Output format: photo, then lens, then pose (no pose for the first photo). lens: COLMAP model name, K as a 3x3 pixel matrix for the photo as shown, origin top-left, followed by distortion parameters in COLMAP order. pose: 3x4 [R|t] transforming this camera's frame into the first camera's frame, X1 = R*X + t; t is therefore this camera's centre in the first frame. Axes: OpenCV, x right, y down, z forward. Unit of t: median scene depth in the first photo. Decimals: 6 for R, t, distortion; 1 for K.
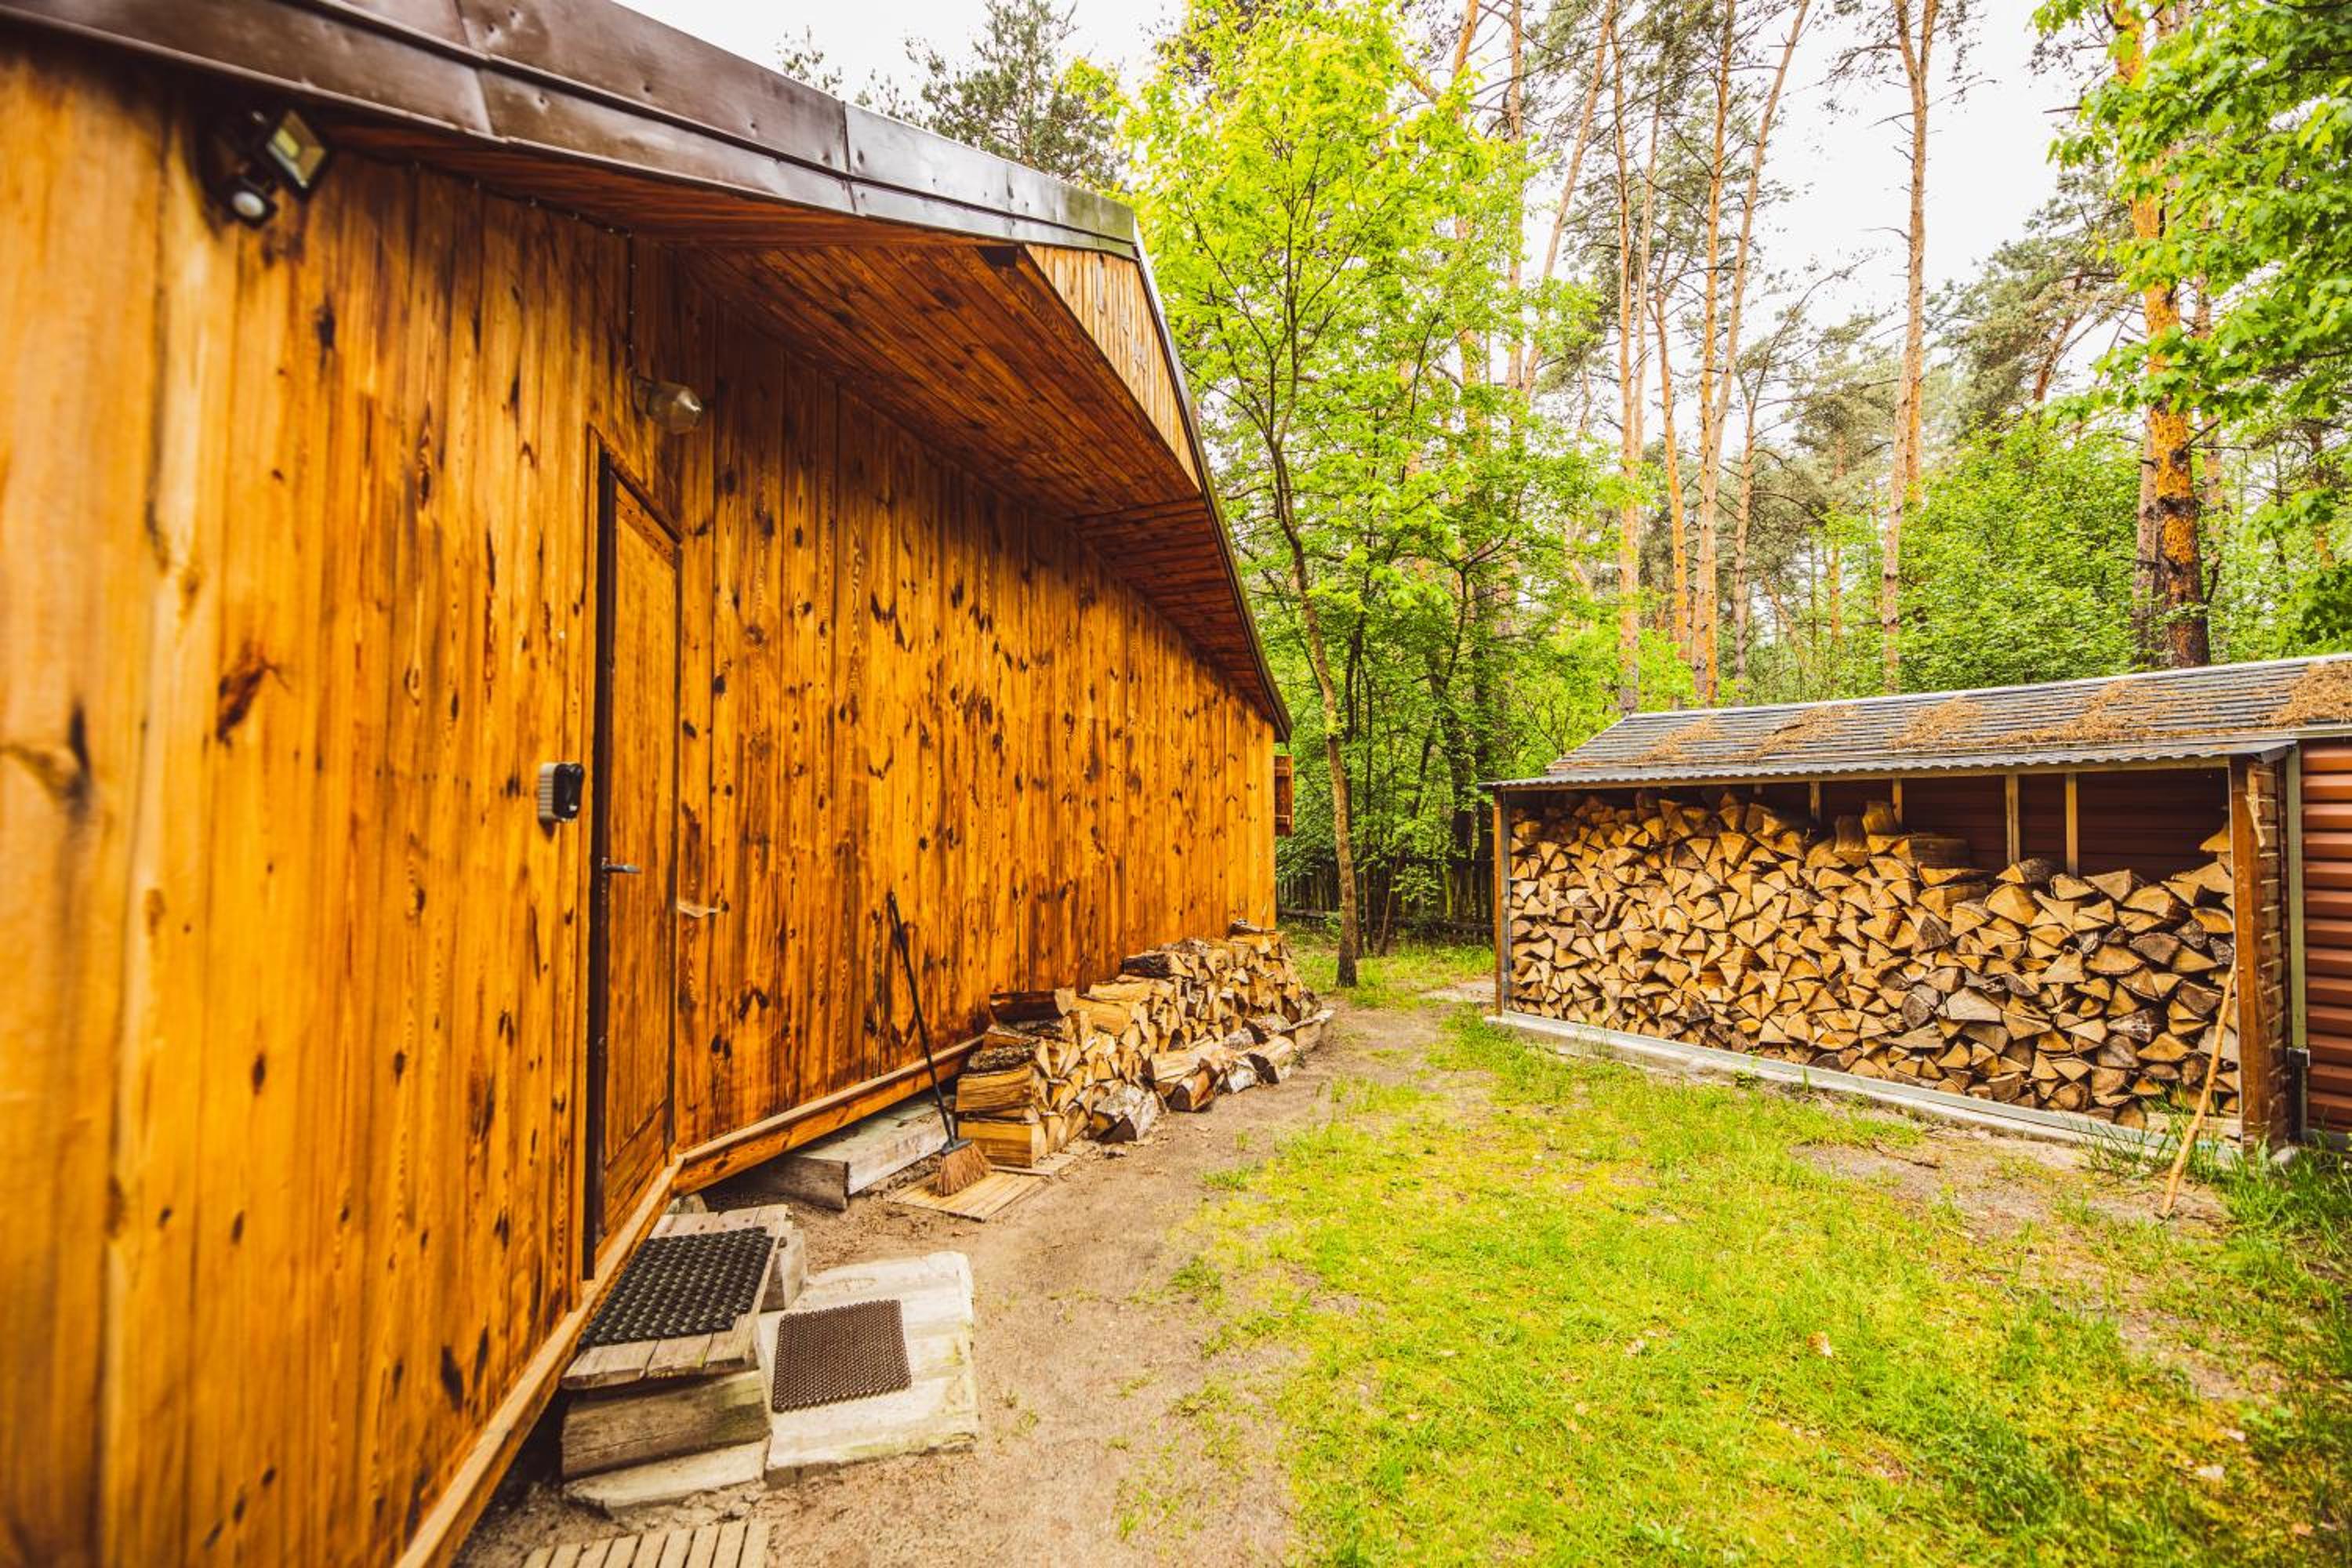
lens RADIAL K [[953.3, 0, 1157.1], [0, 953.3, 790.6], [0, 0, 1]] dist [-0.009114, -0.000624]
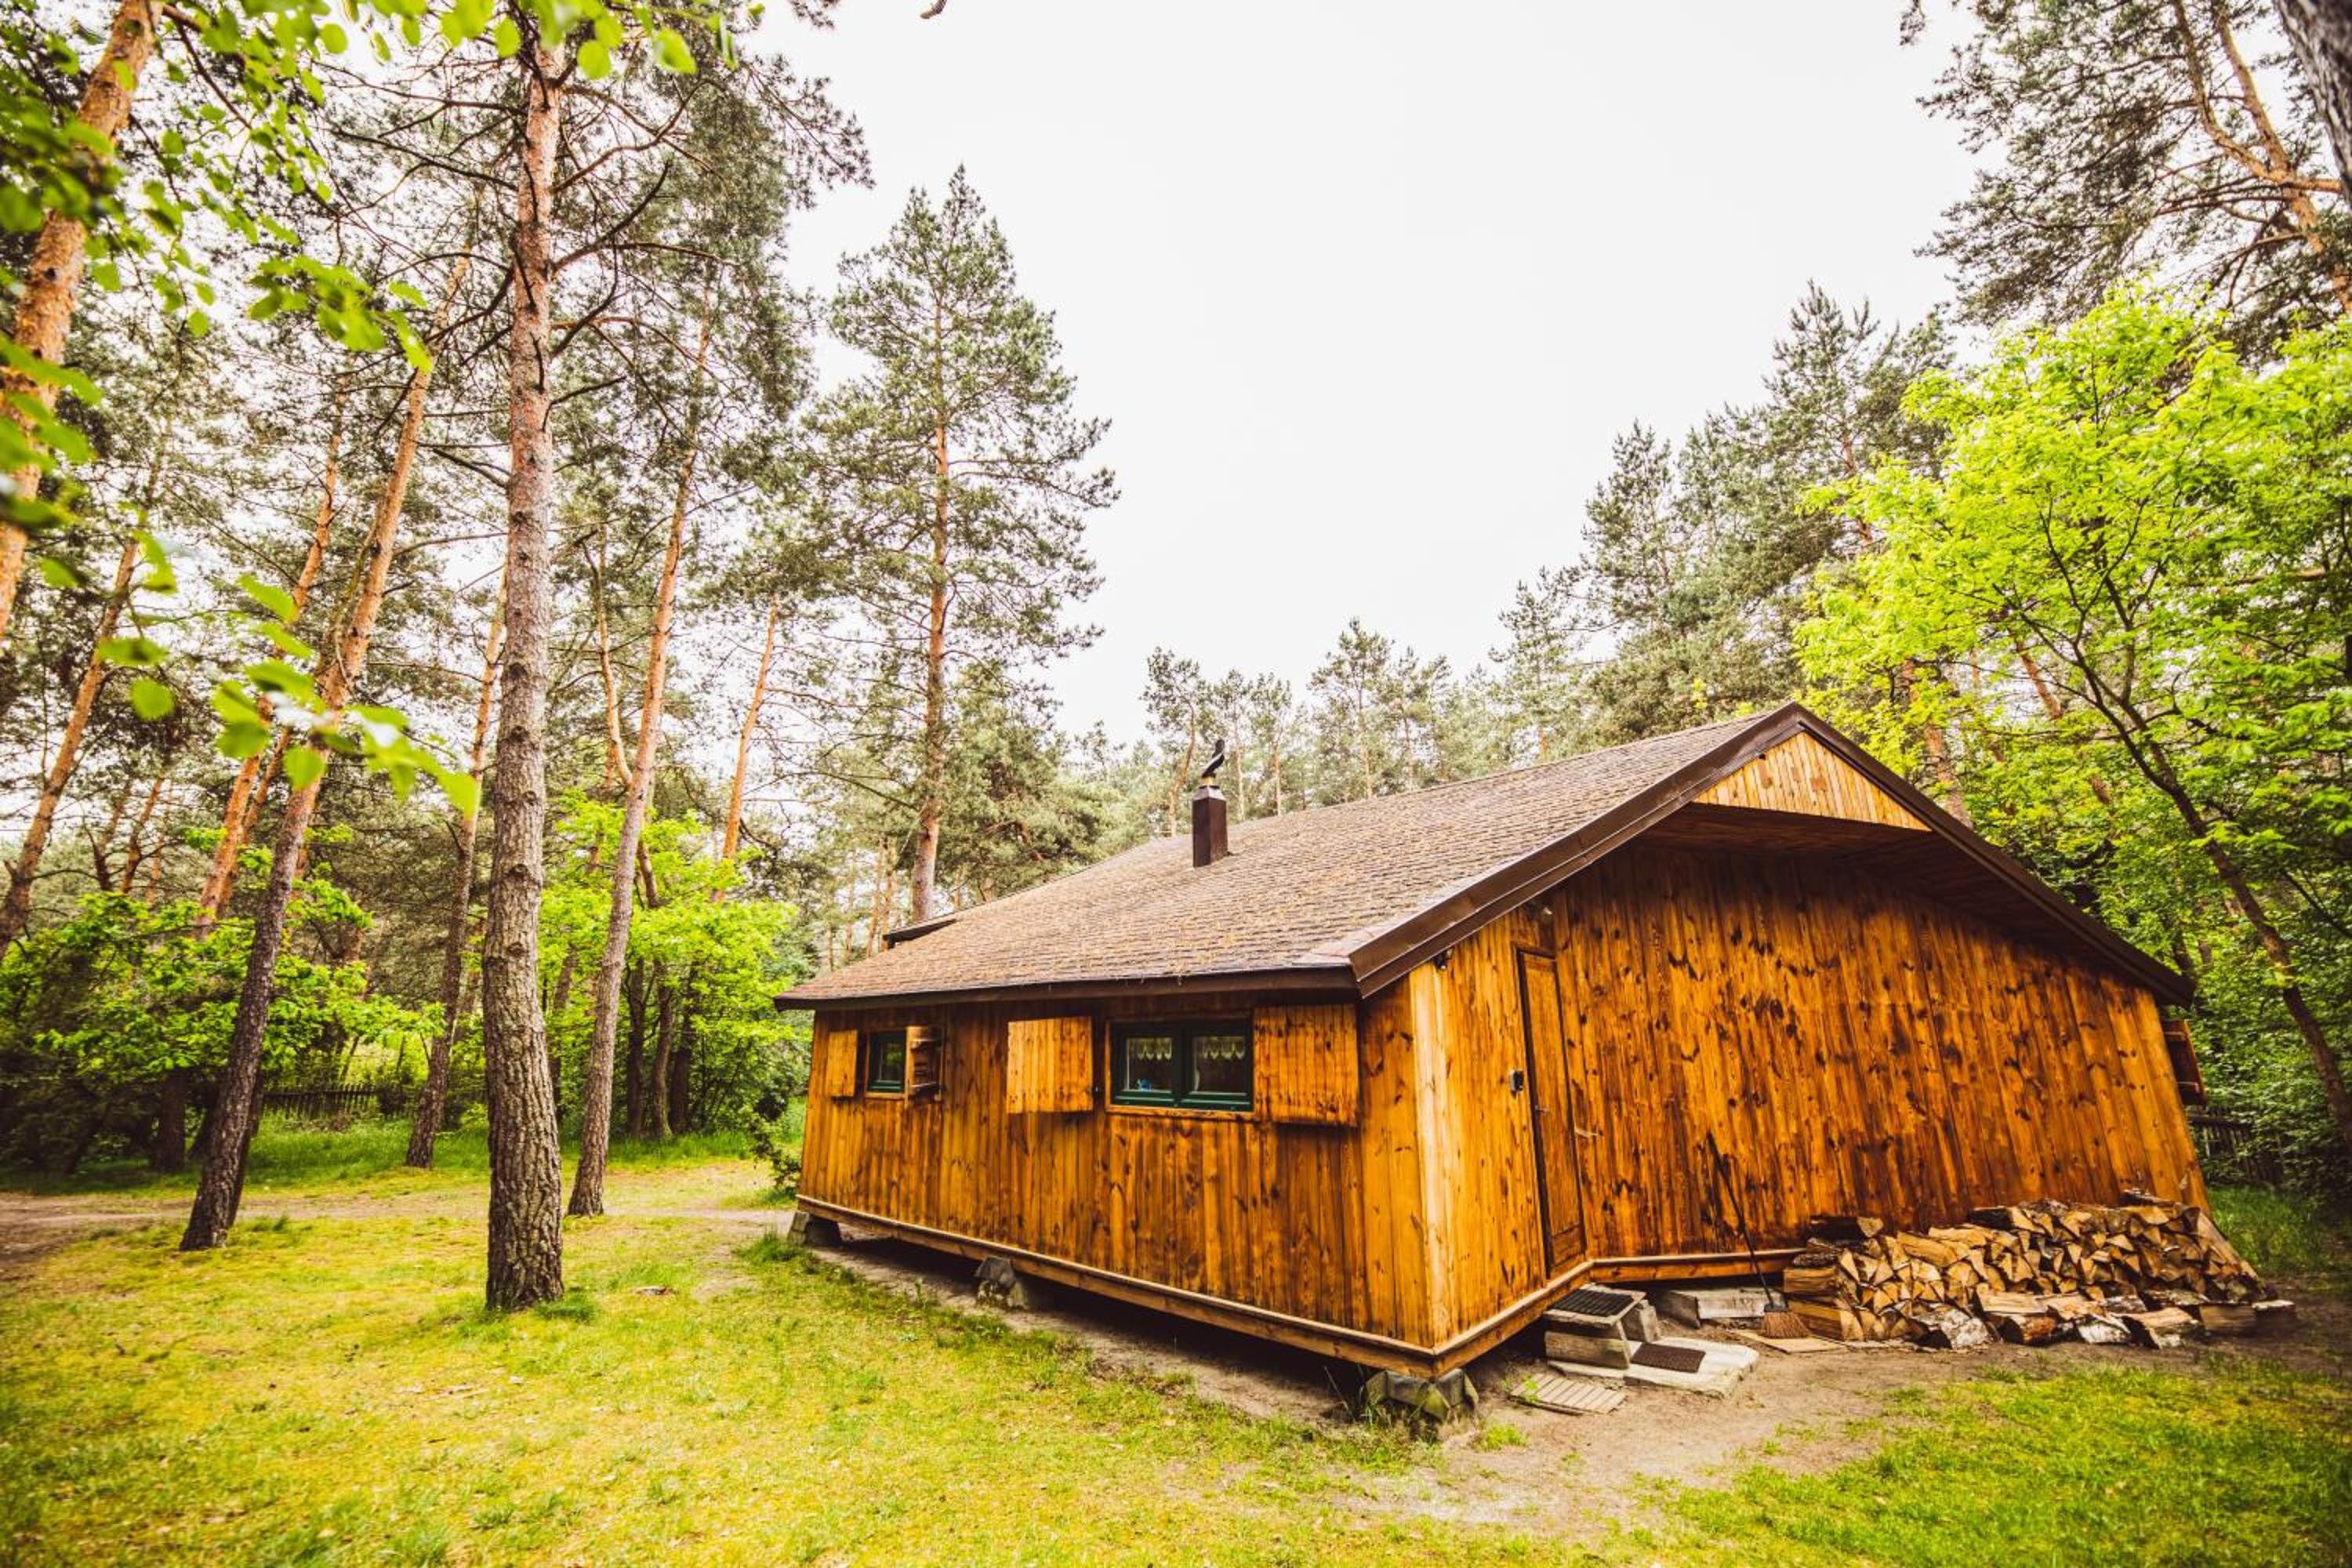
lens RADIAL K [[953.3, 0, 1157.1], [0, 953.3, 790.6], [0, 0, 1]] dist [-0.009114, -0.000624]
pose [[0.599715, -0.213848, -0.771110, 0.484775], [0.017139, 0.966842, -0.254800, -0.057528], [0.800030, 0.139591, 0.583495, -0.720100]]
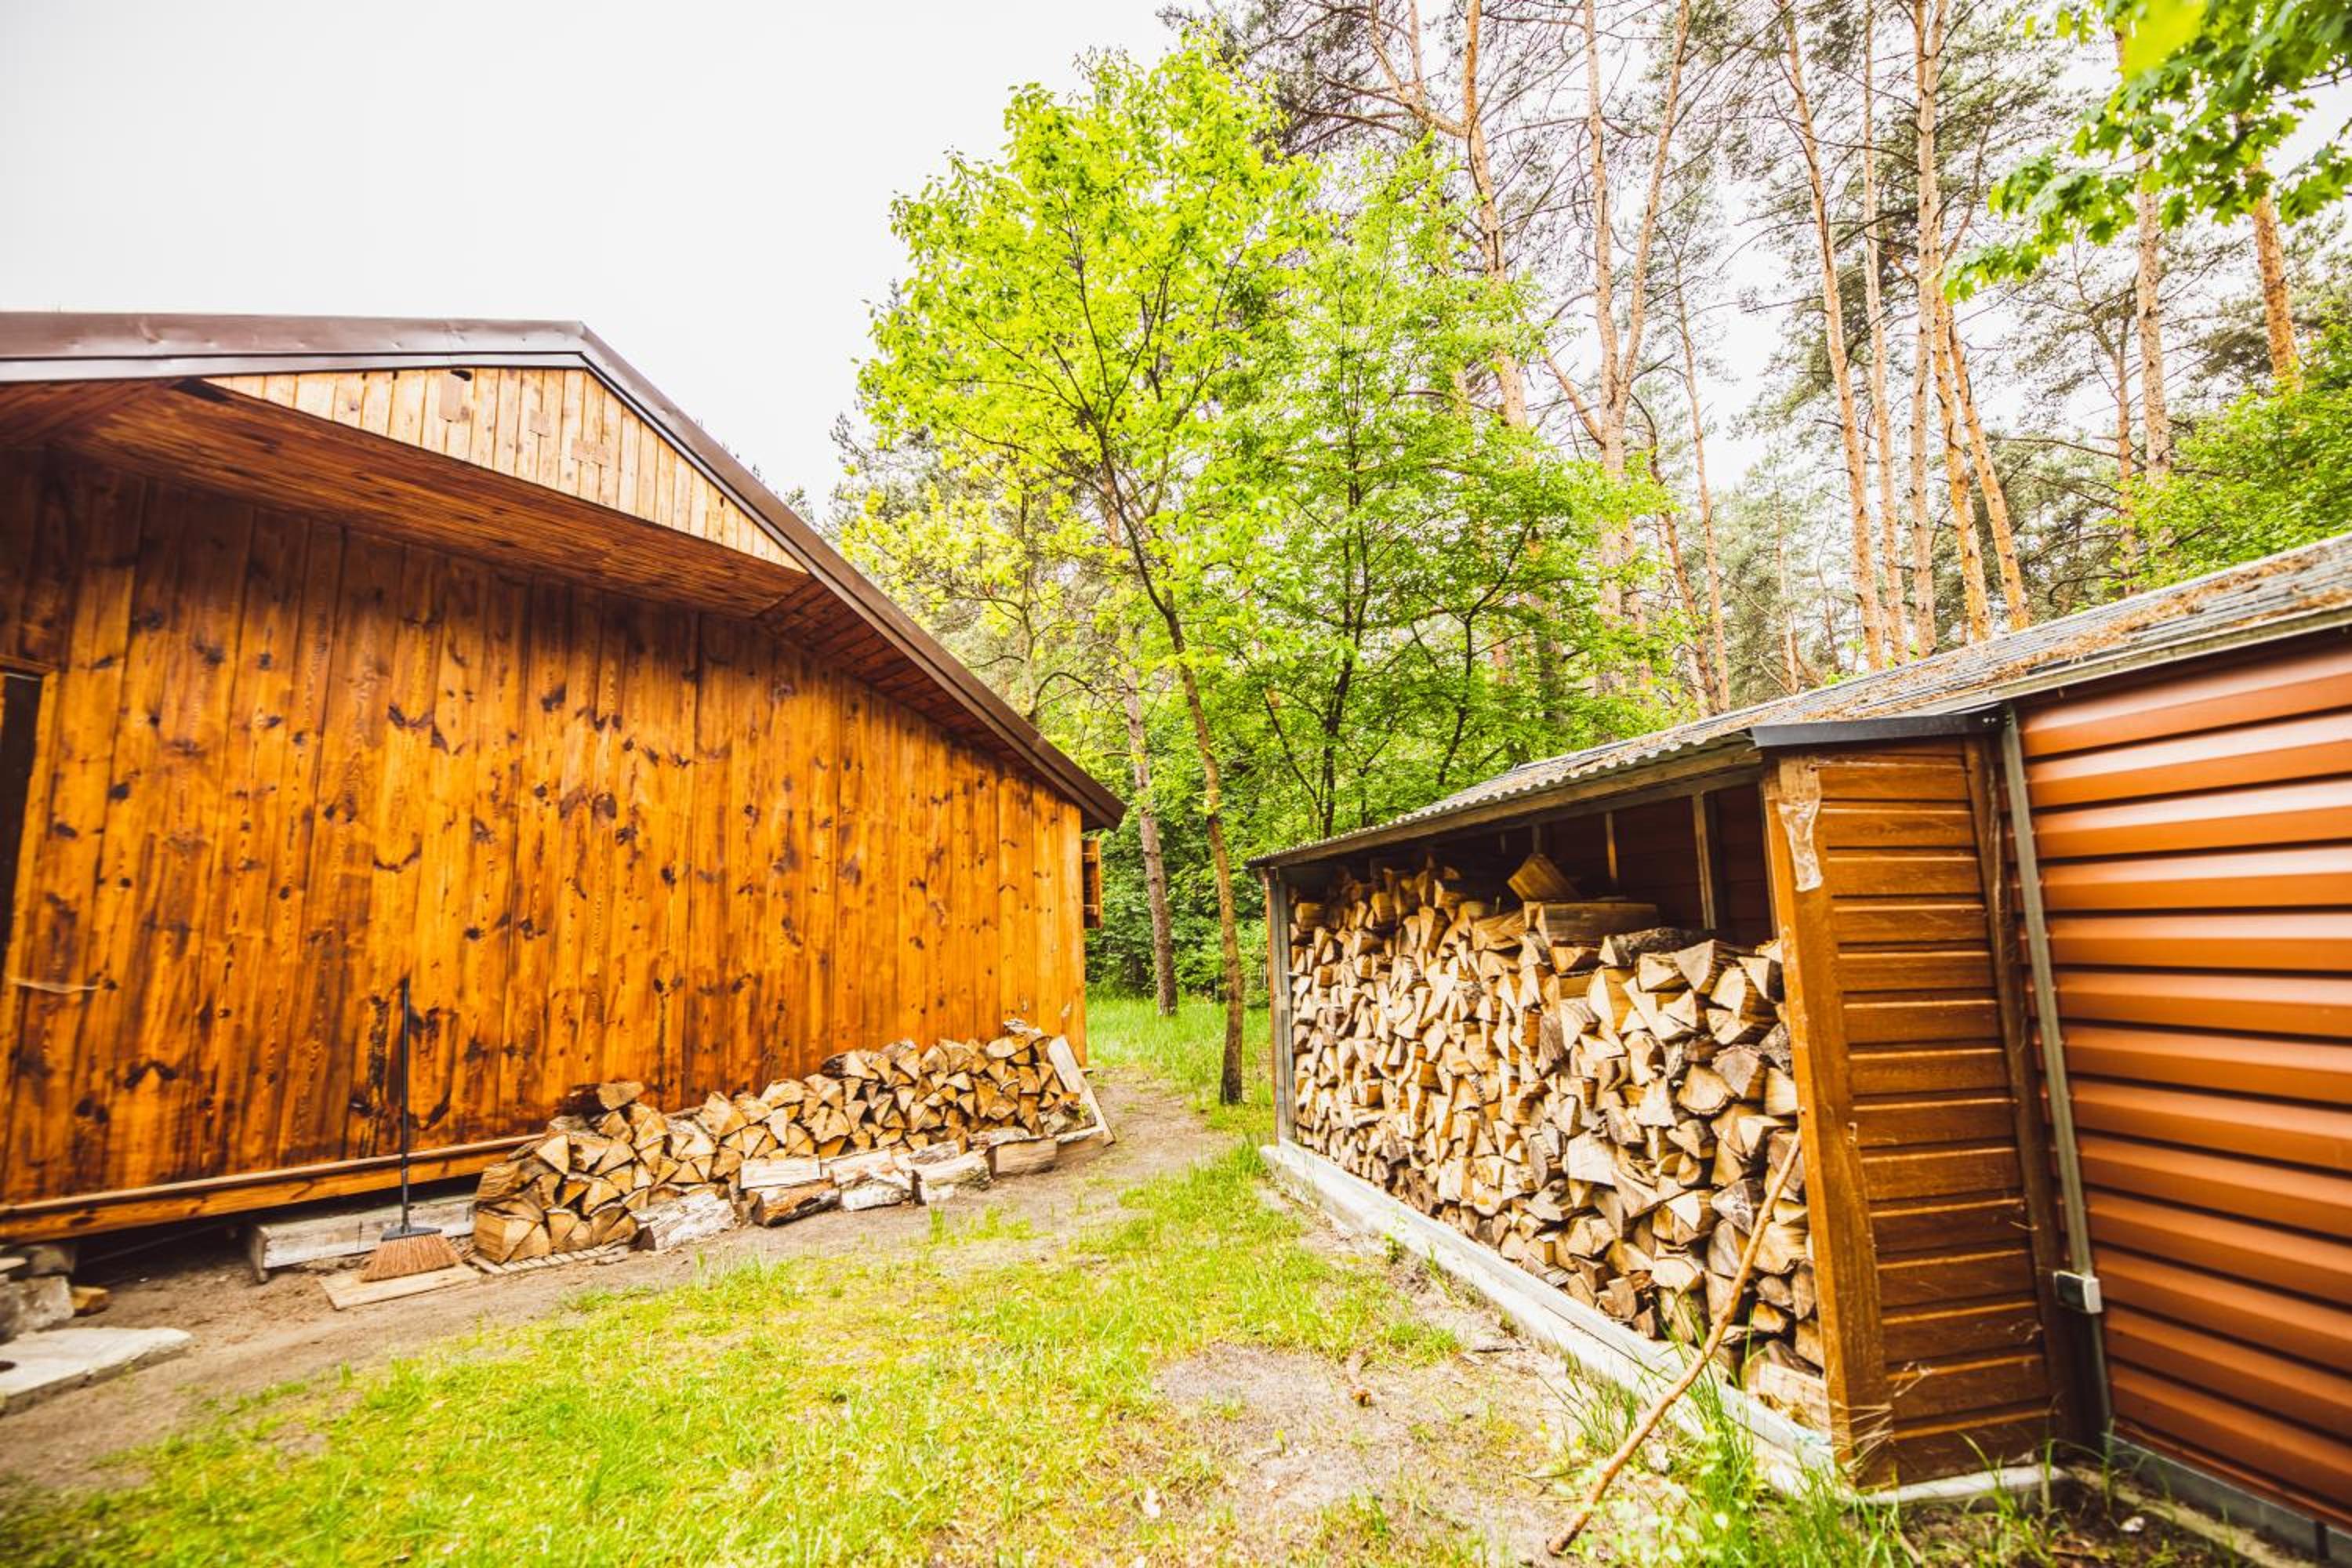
lens RADIAL K [[953.3, 0, 1157.1], [0, 953.3, 790.6], [0, 0, 1]] dist [-0.009114, -0.000624]
pose [[0.939049, -0.068305, -0.336928, 0.797771], [0.029230, 0.992377, -0.119719, 0.044702], [0.342537, 0.102573, 0.933888, 0.253189]]
